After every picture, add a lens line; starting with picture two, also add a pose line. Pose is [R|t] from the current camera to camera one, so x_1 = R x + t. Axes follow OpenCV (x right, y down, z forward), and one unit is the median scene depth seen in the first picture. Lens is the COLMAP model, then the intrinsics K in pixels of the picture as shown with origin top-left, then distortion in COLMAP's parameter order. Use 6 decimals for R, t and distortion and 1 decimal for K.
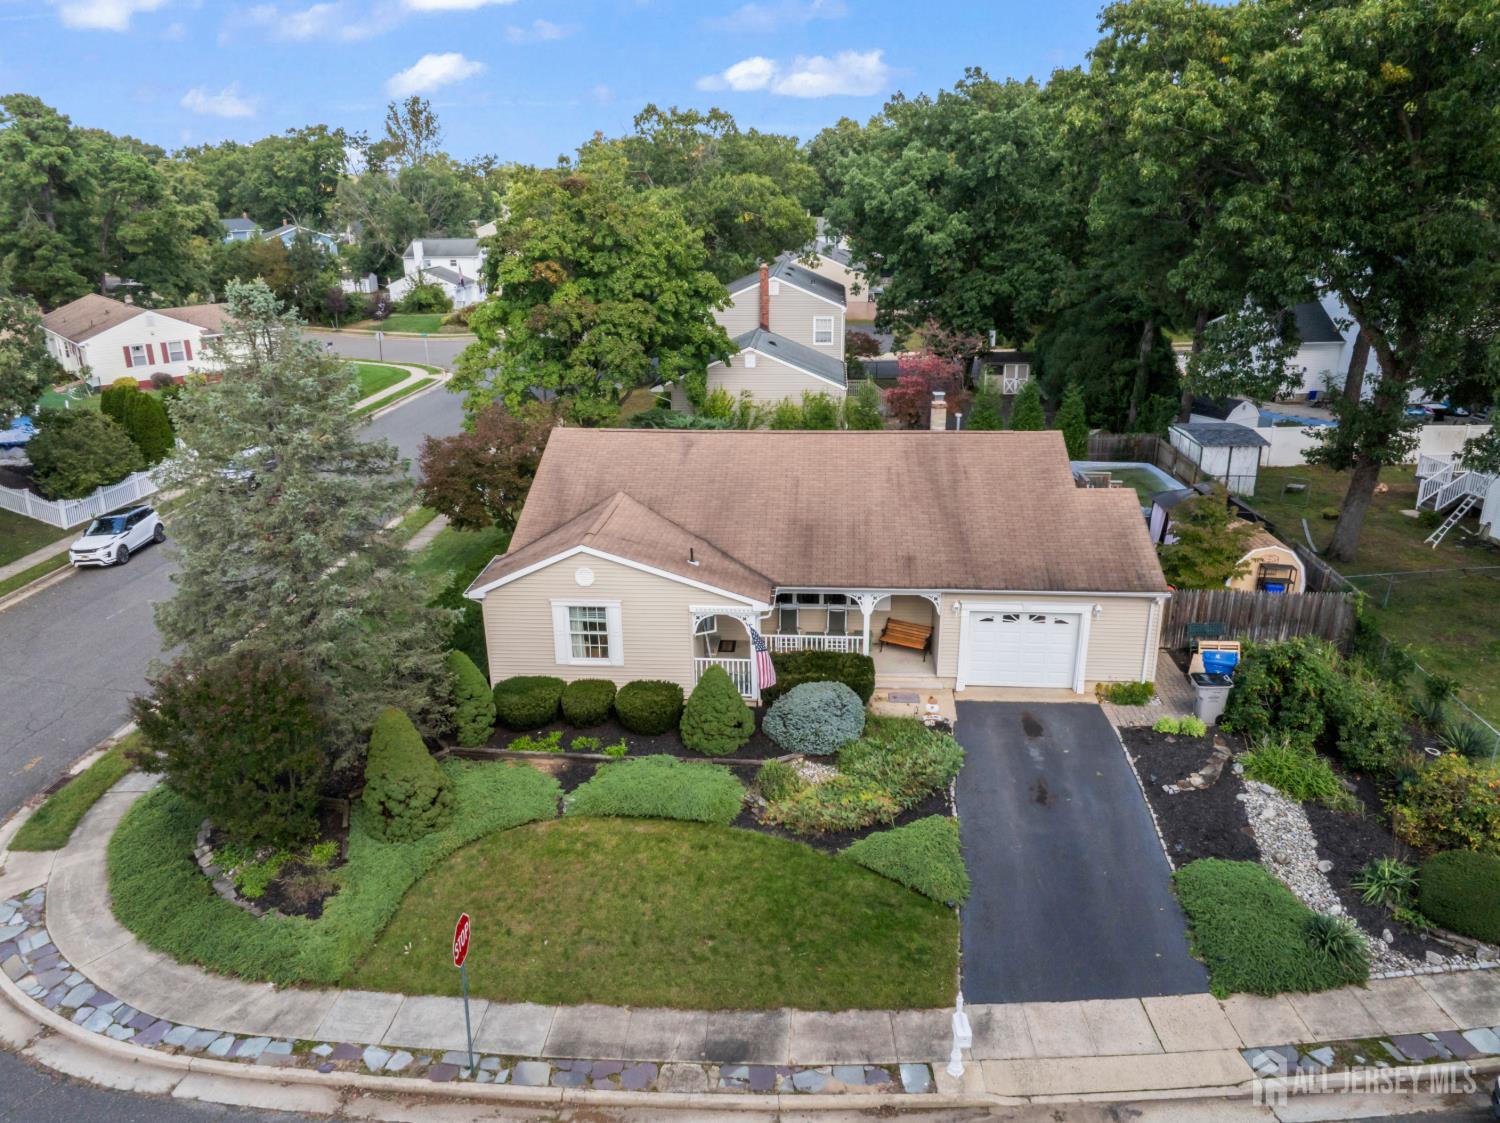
lens RADIAL K [[1056.2, 0, 750.0], [0, 1056.2, 561.5], [0, 0, 1]] dist [-0.032595, -0.007426]
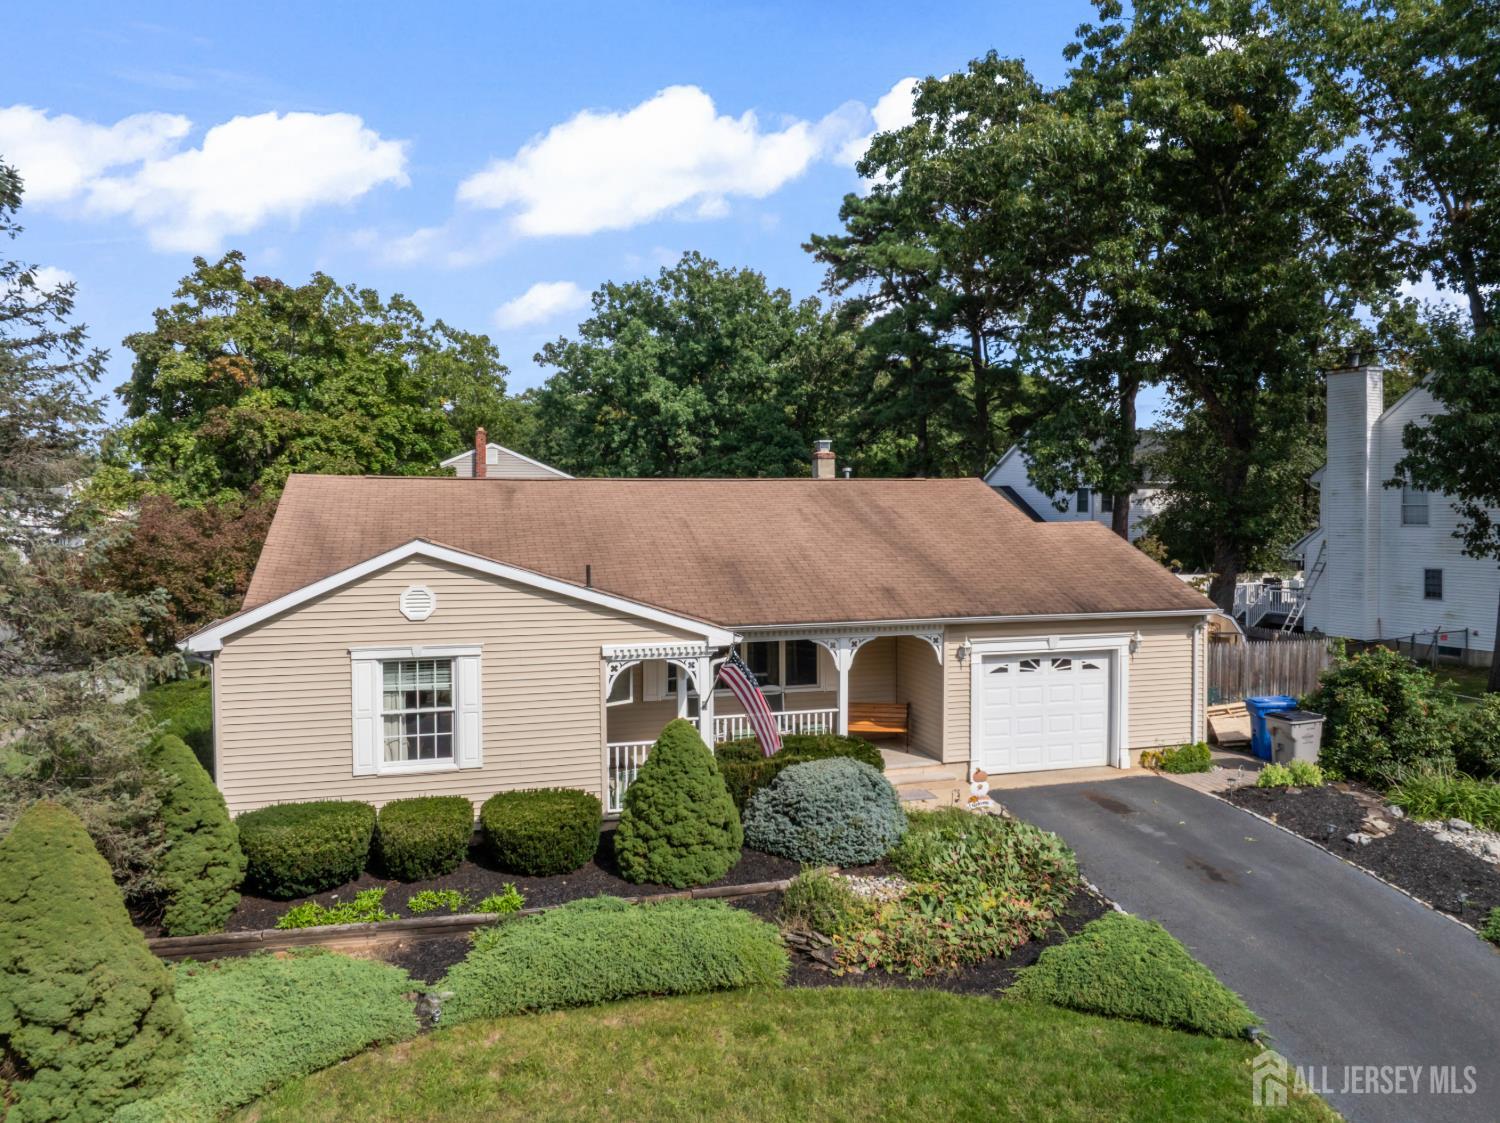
lens RADIAL K [[1067.7, 0, 748.1], [0, 1067.7, 534.1], [0, 0, 1]] dist [-0.034205, -0.008461]
pose [[0.935763, 0.000622, 0.352630, -0.198443], [0.111090, 0.948560, -0.296468, 0.174779], [-0.334675, 0.316598, 0.887558, 0.432086]]
